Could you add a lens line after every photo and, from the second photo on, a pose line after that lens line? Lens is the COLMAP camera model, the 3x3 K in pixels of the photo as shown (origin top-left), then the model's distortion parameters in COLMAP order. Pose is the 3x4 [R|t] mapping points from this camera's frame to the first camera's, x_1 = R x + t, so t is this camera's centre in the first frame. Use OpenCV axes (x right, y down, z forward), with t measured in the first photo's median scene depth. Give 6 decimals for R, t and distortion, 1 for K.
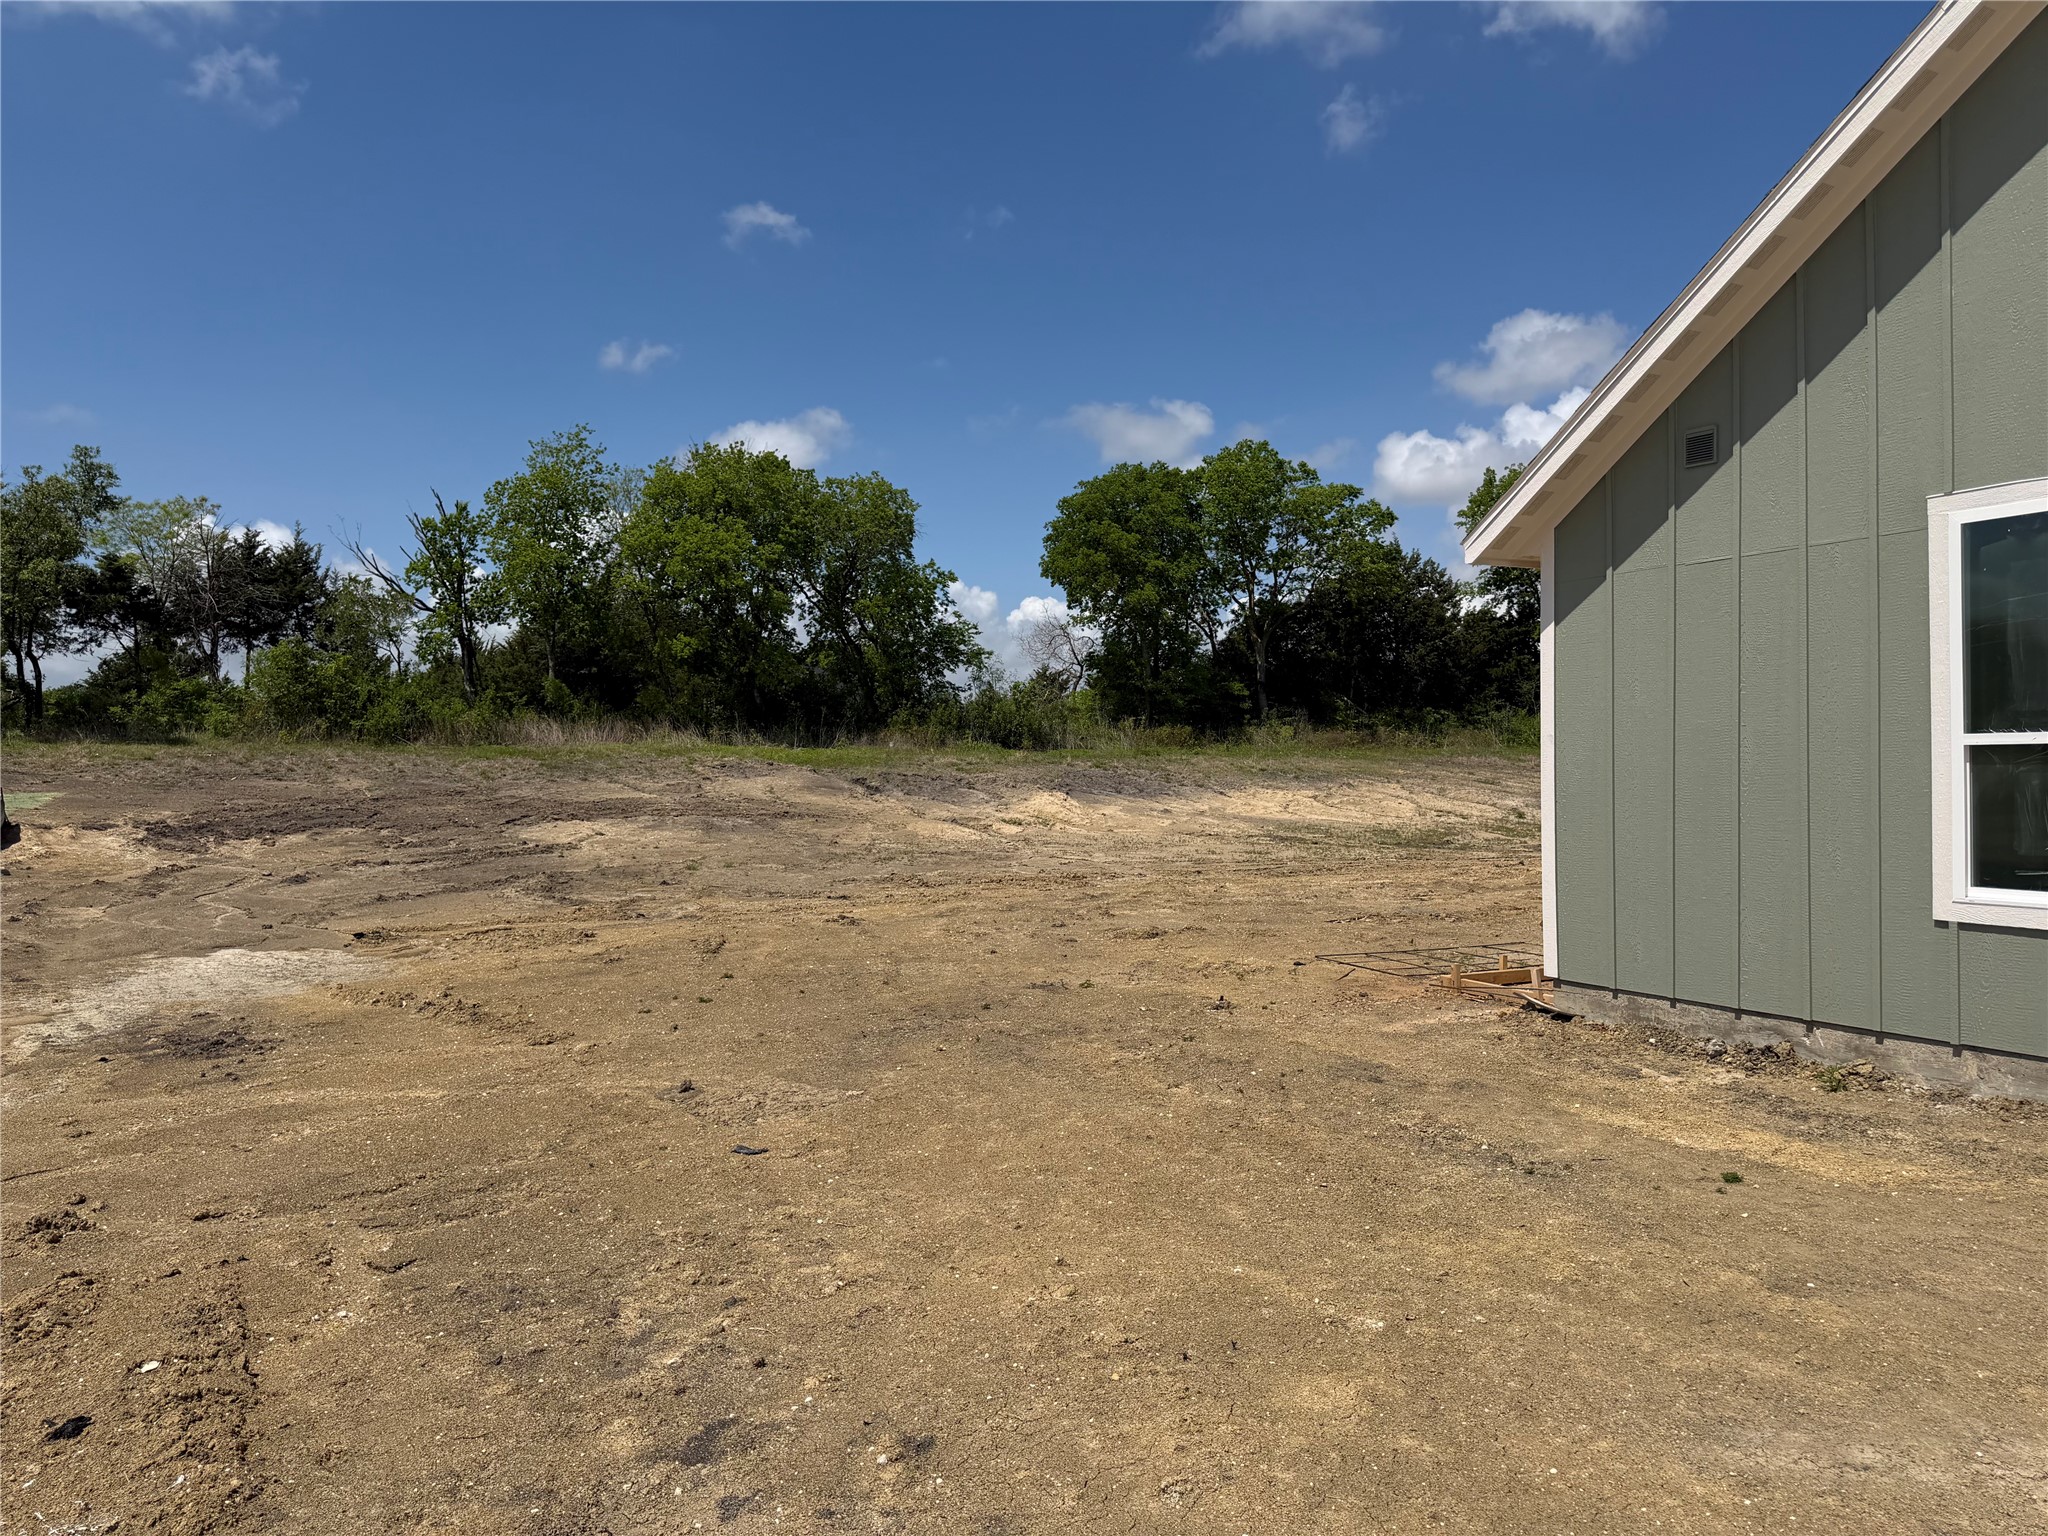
lens RADIAL K [[1516.2, 0, 1014.7], [0, 1516.2, 729.2], [0, 0, 1]] dist [-0.003218, 0.079683]
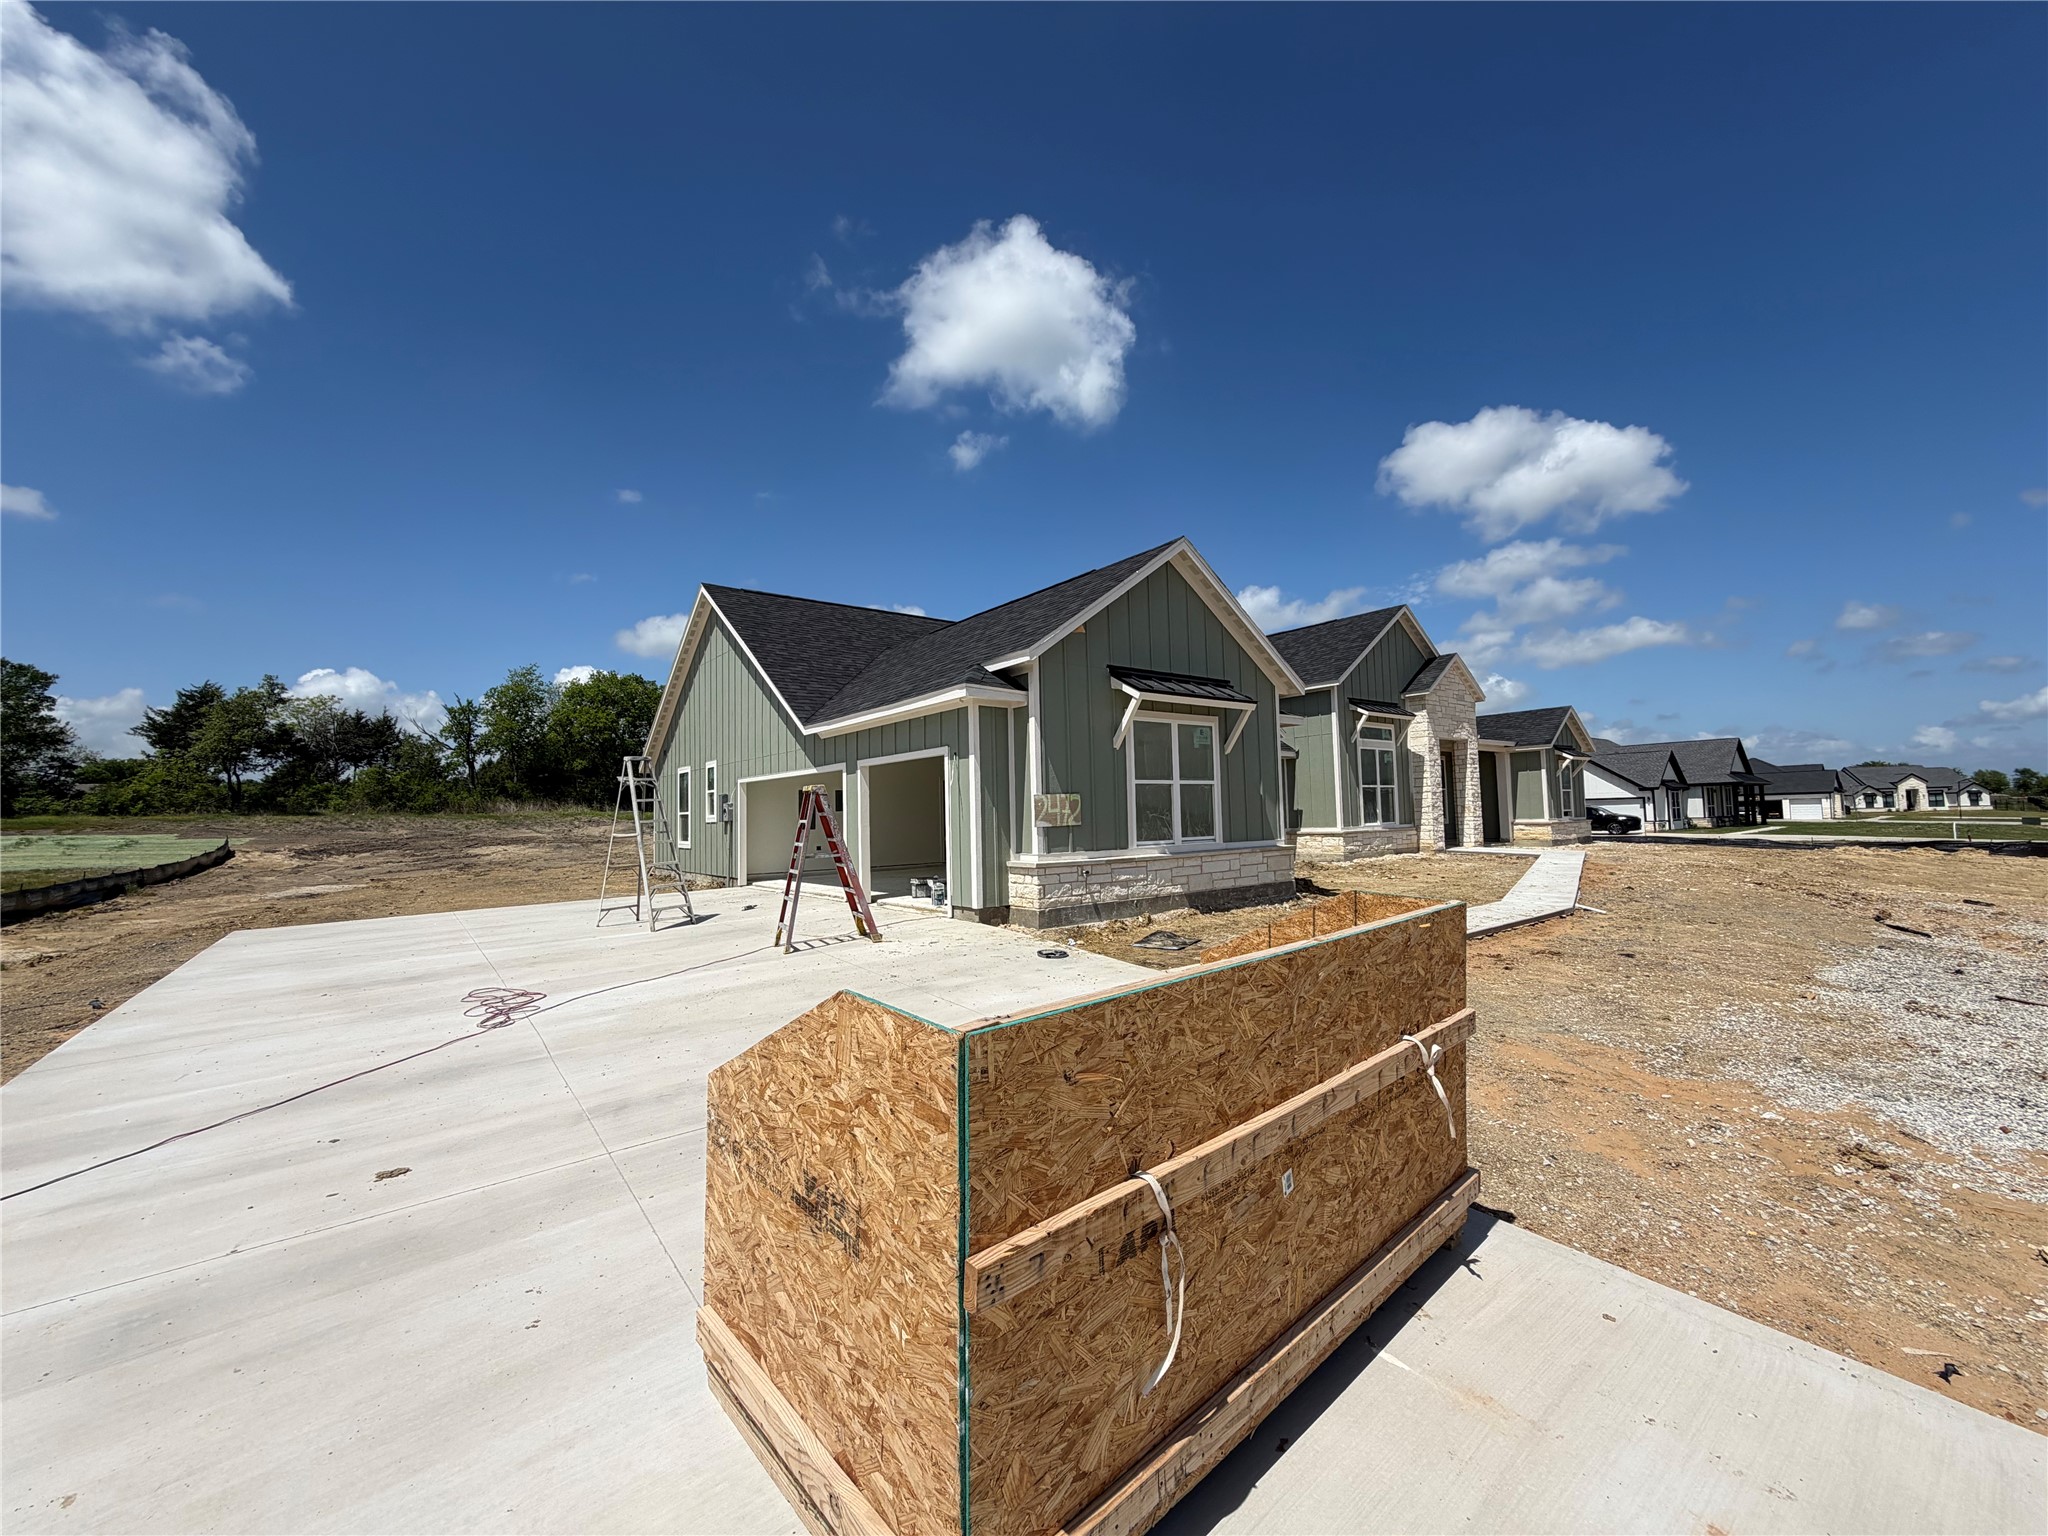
lens RADIAL K [[821.5, 0, 1020.9], [0, 821.5, 751.1], [0, 0, 1]] dist [0.009029, -0.000932]
pose [[0.980819, 0.000260, 0.194922, 0.204076], [0.010377, 0.998511, -0.053551, -0.007892], [-0.194646, 0.054547, 0.979356, -0.341497]]
